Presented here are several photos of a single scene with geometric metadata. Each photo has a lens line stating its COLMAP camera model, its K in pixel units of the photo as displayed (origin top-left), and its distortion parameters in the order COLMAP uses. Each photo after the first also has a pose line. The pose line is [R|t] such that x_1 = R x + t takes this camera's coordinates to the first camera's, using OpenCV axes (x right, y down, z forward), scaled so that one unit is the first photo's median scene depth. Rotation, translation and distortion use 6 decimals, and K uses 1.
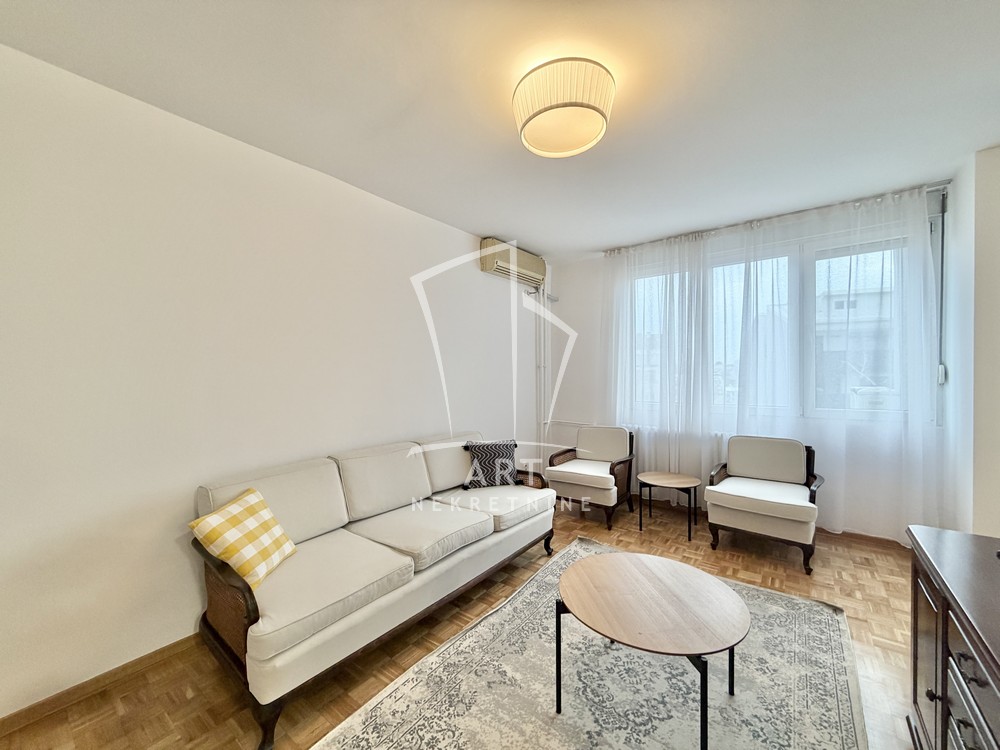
lens RADIAL K [[397.7, 0, 495.6], [0, 397.7, 376.3], [0, 0, 1]] dist [0.002675, 0.000114]
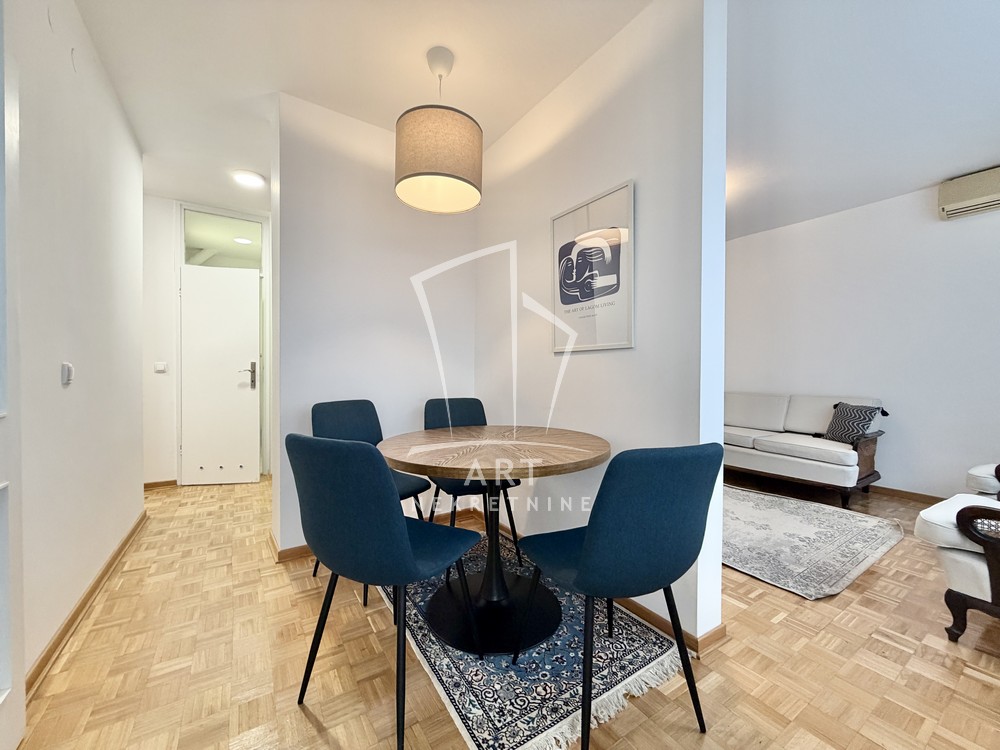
lens RADIAL K [[397.7, 0, 495.6], [0, 397.7, 376.3], [0, 0, 1]] dist [0.002675, 0.000114]
pose [[-0.334678, 0.019909, -0.942122, 1.369779], [-0.006843, 0.999699, 0.023556, 0.070186], [0.942308, 0.014331, -0.334441, 0.460192]]
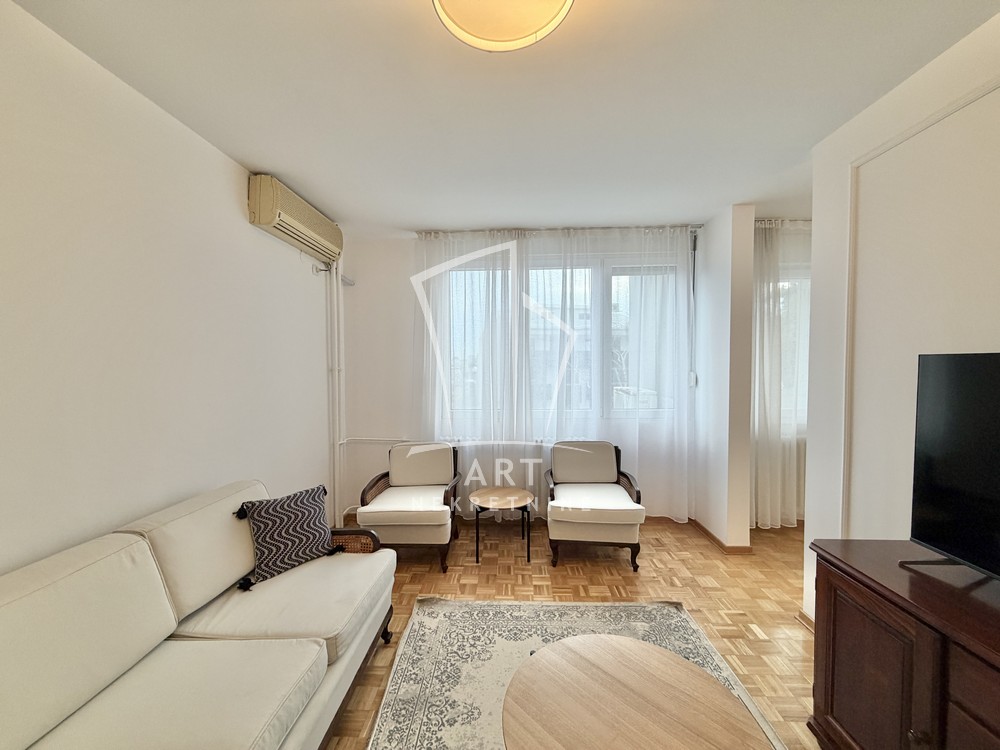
lens RADIAL K [[397.7, 0, 495.6], [0, 397.7, 376.3], [0, 0, 1]] dist [0.002675, 0.000114]
pose [[0.817195, -0.013862, 0.576194, -0.105268], [0.004190, 0.999827, 0.018111, -0.036199], [-0.576346, -0.012385, 0.817112, 0.303927]]
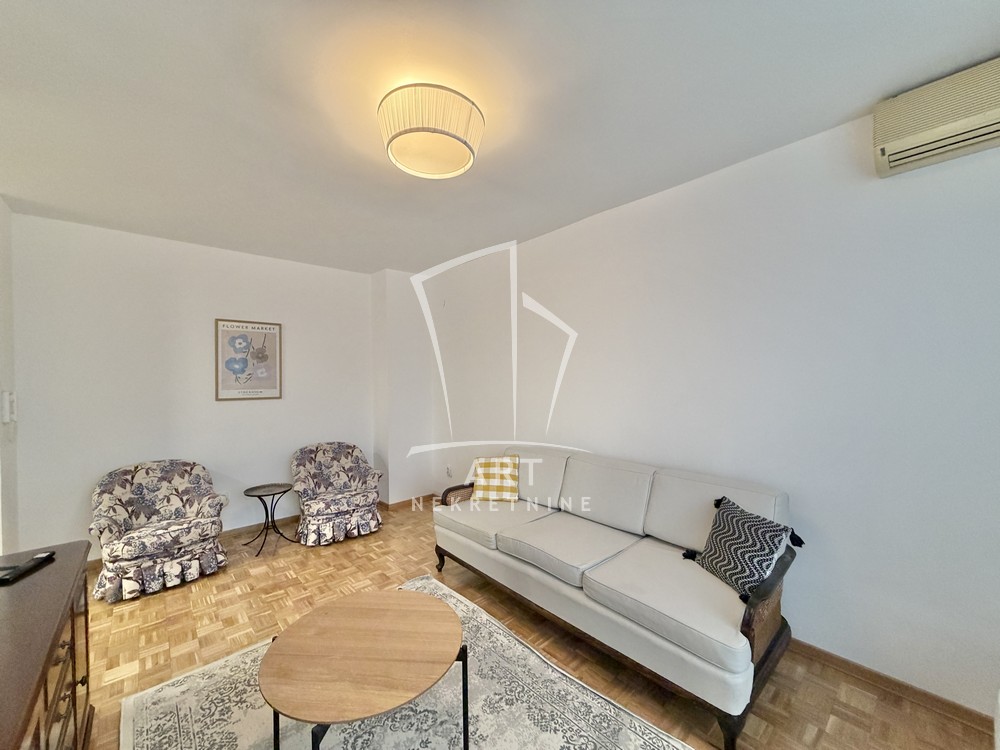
lens RADIAL K [[397.7, 0, 495.6], [0, 397.7, 376.3], [0, 0, 1]] dist [0.002675, 0.000114]
pose [[-0.189532, 0.018136, -0.981707, 0.646386], [0.006440, 0.999831, 0.017228, -0.045558], [0.981854, -0.003057, -0.189616, 0.777015]]
